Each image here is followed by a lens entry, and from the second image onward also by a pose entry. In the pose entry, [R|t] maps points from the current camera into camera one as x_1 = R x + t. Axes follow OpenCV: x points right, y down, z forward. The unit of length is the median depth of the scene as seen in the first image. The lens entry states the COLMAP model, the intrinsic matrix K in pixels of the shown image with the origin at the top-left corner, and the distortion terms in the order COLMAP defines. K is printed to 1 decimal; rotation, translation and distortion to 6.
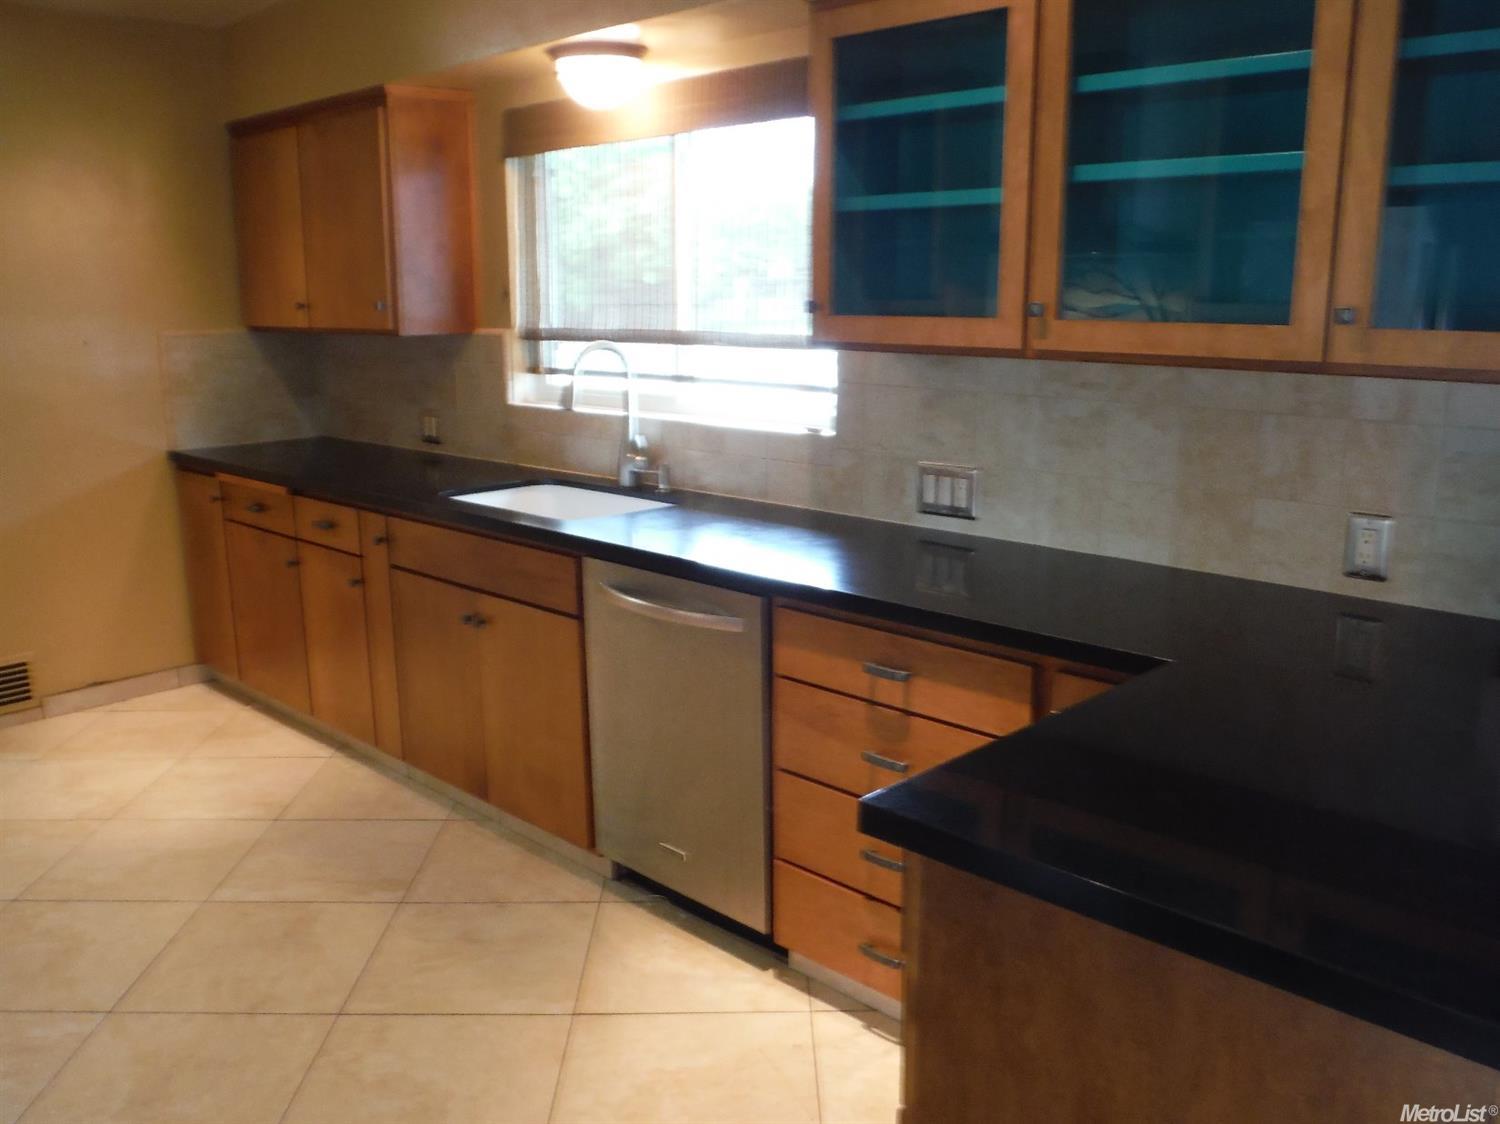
lens RADIAL K [[1242.3, 0, 730.3], [0, 1242.3, 560.2], [0, 0, 1]] dist [-0.071281, 0.010274]
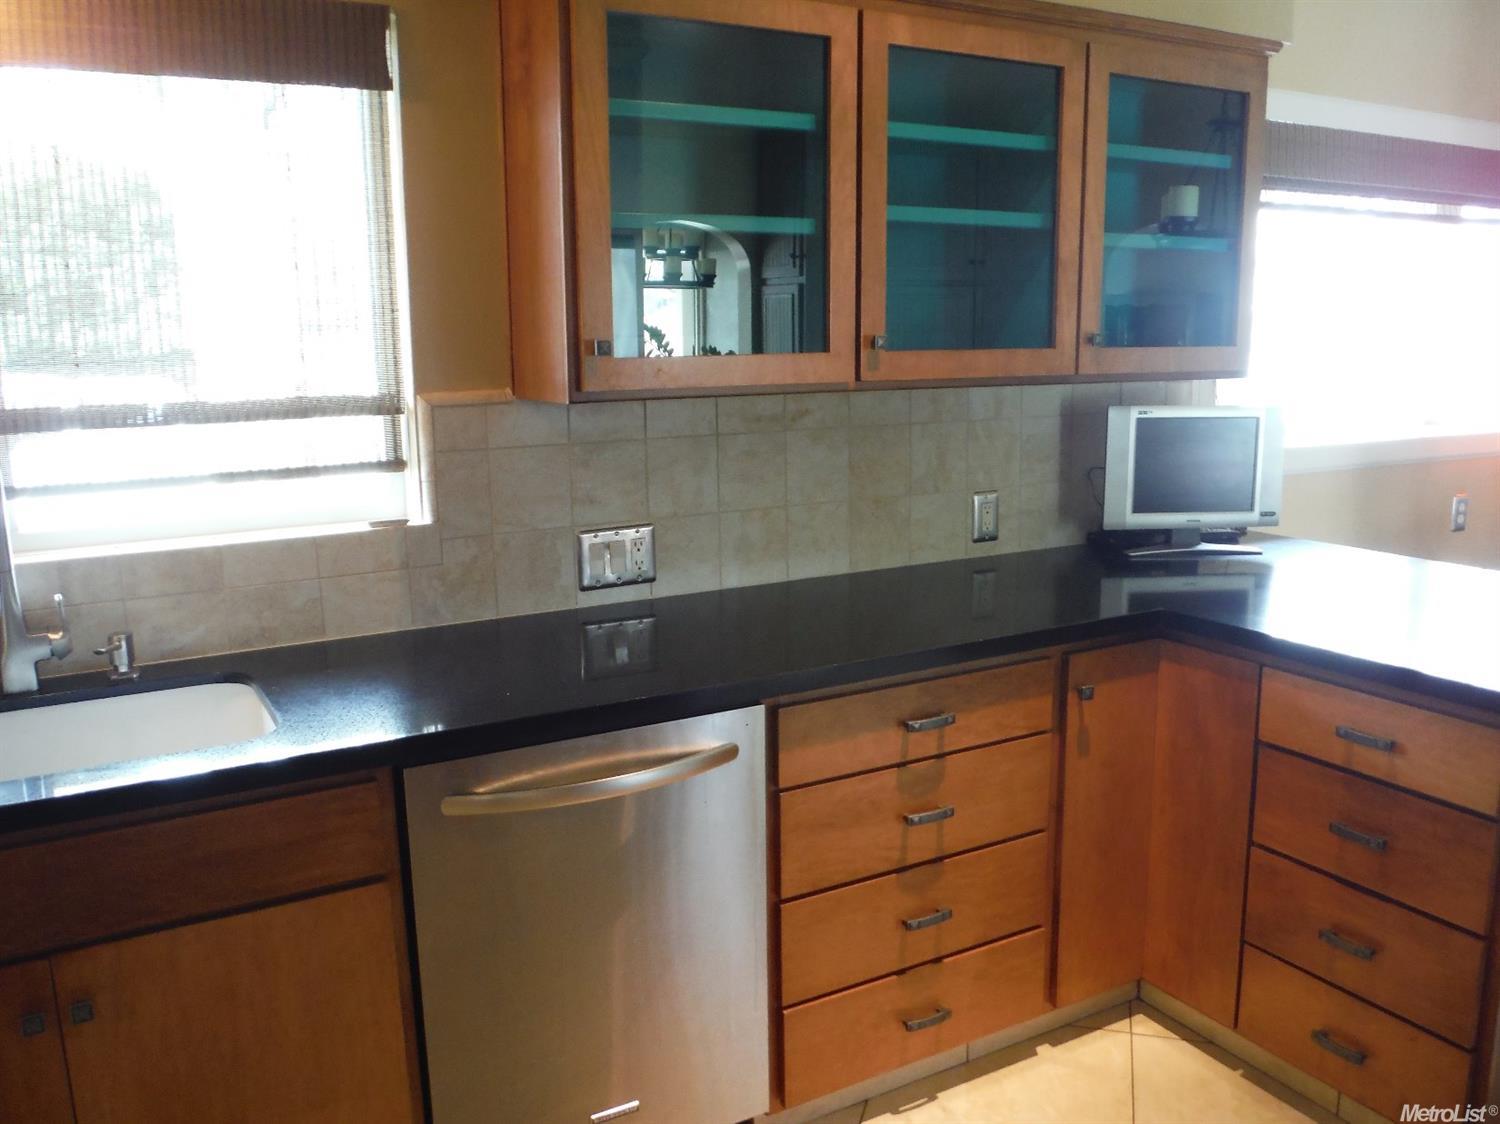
lens RADIAL K [[1263.5, 0, 750.0], [0, 1263.5, 562.0], [0, 0, 1]] dist [-0.065556, 0.007791]
pose [[0.273747, -0.178485, 0.945096, -0.775855], [0.215958, 0.968946, 0.120437, -0.169522], [-0.937243, 0.171132, 0.303791, 0.784819]]
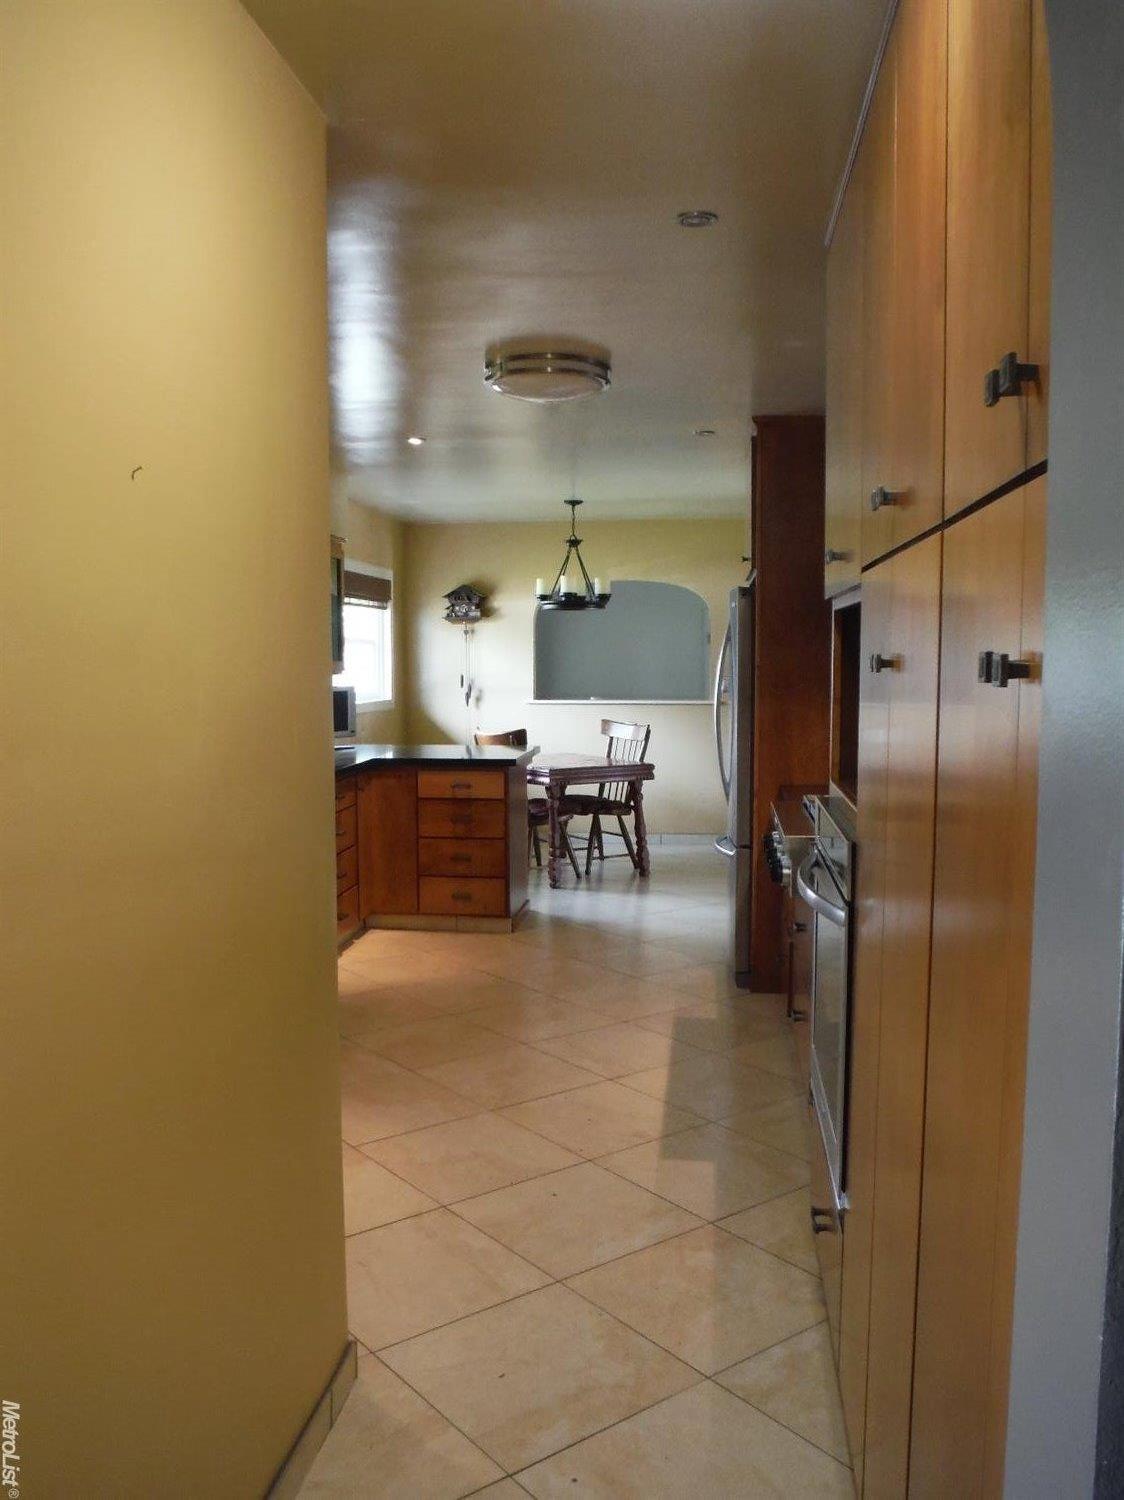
lens RADIAL K [[1259.9, 0, 536.3], [0, 1259.9, 753.2], [0, 0, 1]] dist [-0.161833, 0.001032]
pose [[-0.600045, -0.056983, 0.797934, -2.118470], [0.178330, 0.962832, 0.202863, -0.438657], [-0.779836, 0.264023, -0.567580, 2.070049]]
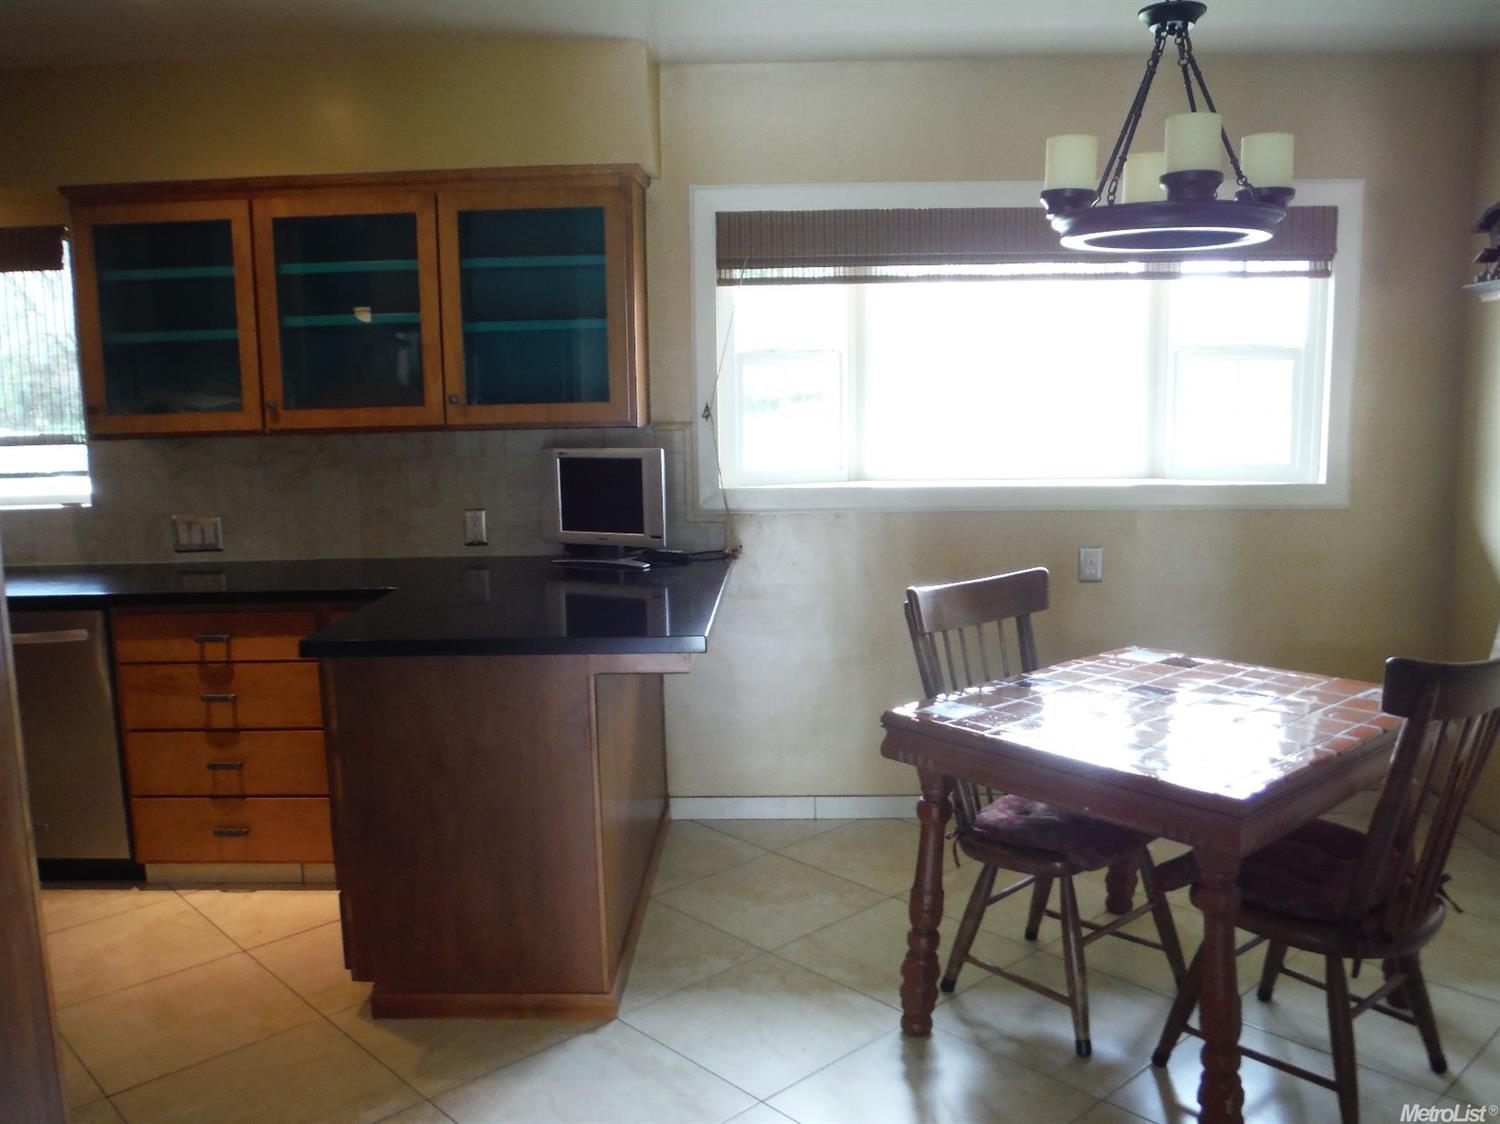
lens RADIAL K [[1242.3, 0, 730.3], [0, 1242.3, 560.2], [0, 0, 1]] dist [-0.071281, 0.010274]
pose [[0.725560, -0.107612, 0.679692, -0.418625], [0.164436, 0.986197, -0.019393, 0.125092], [-0.668224, 0.125836, 0.733241, -0.543149]]
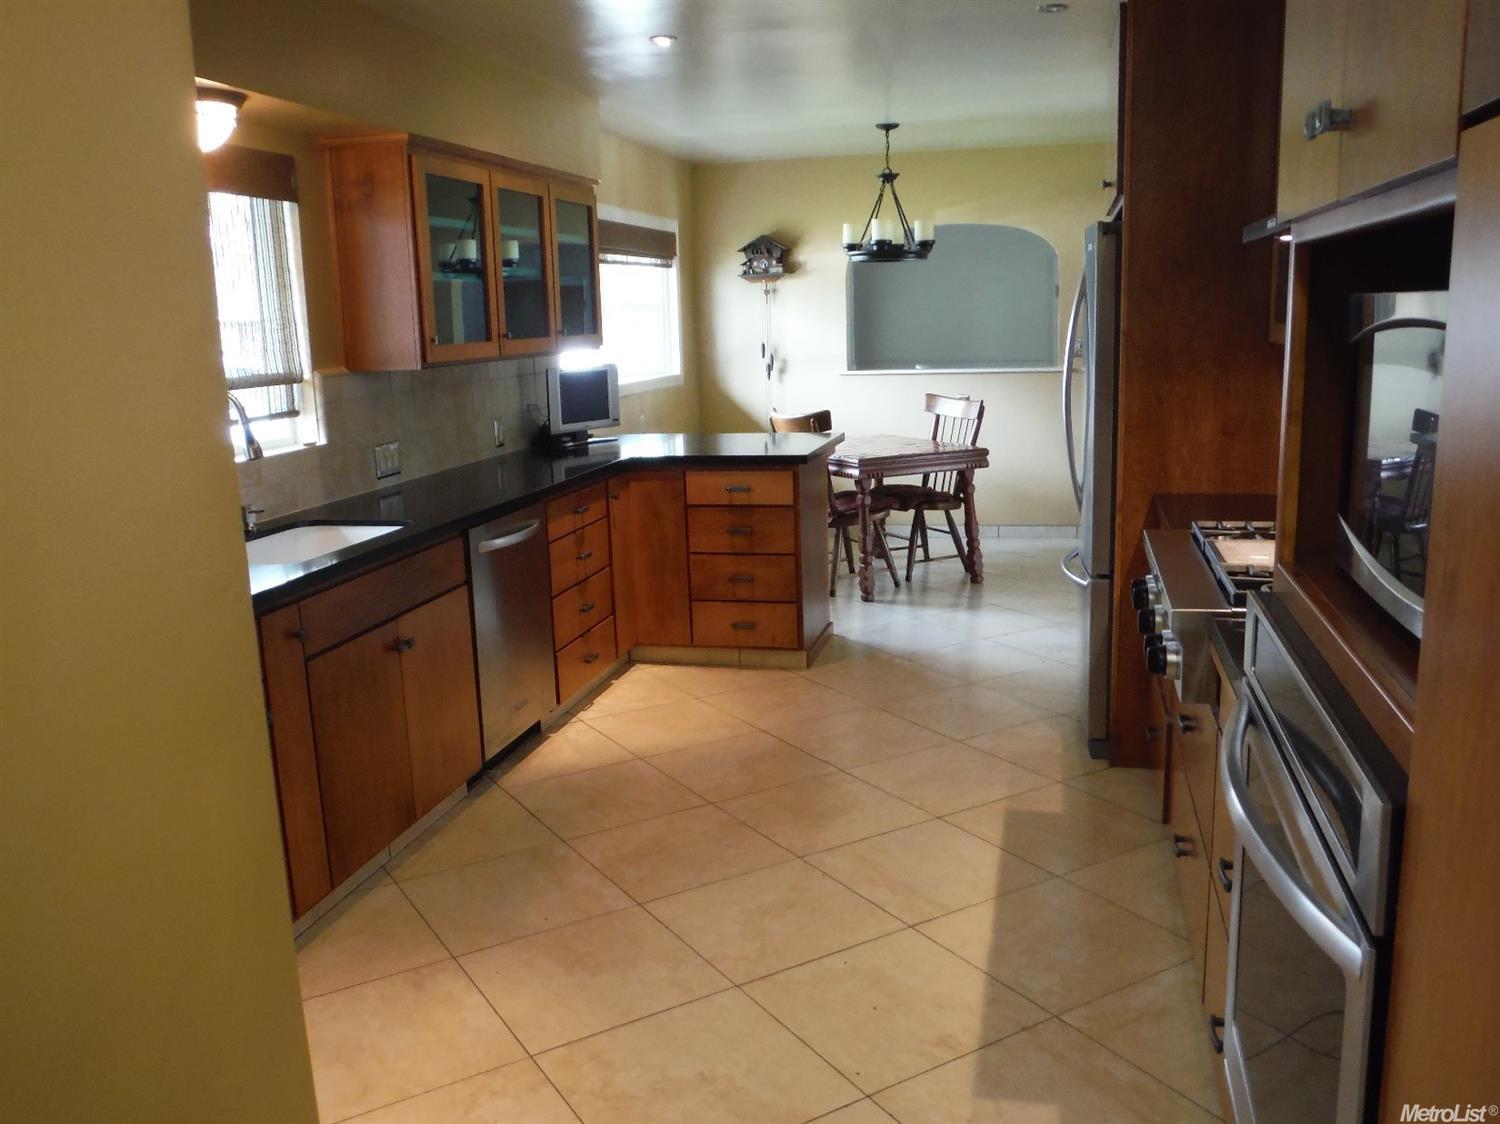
lens RADIAL K [[1263.5, 0, 750.0], [0, 1263.5, 562.0], [0, 0, 1]] dist [-0.065556, 0.007791]
pose [[-0.517029, -0.146342, 0.843365, -1.718767], [0.216322, 0.930954, 0.294158, -0.368525], [-0.828182, 0.334527, -0.449674, 1.676626]]
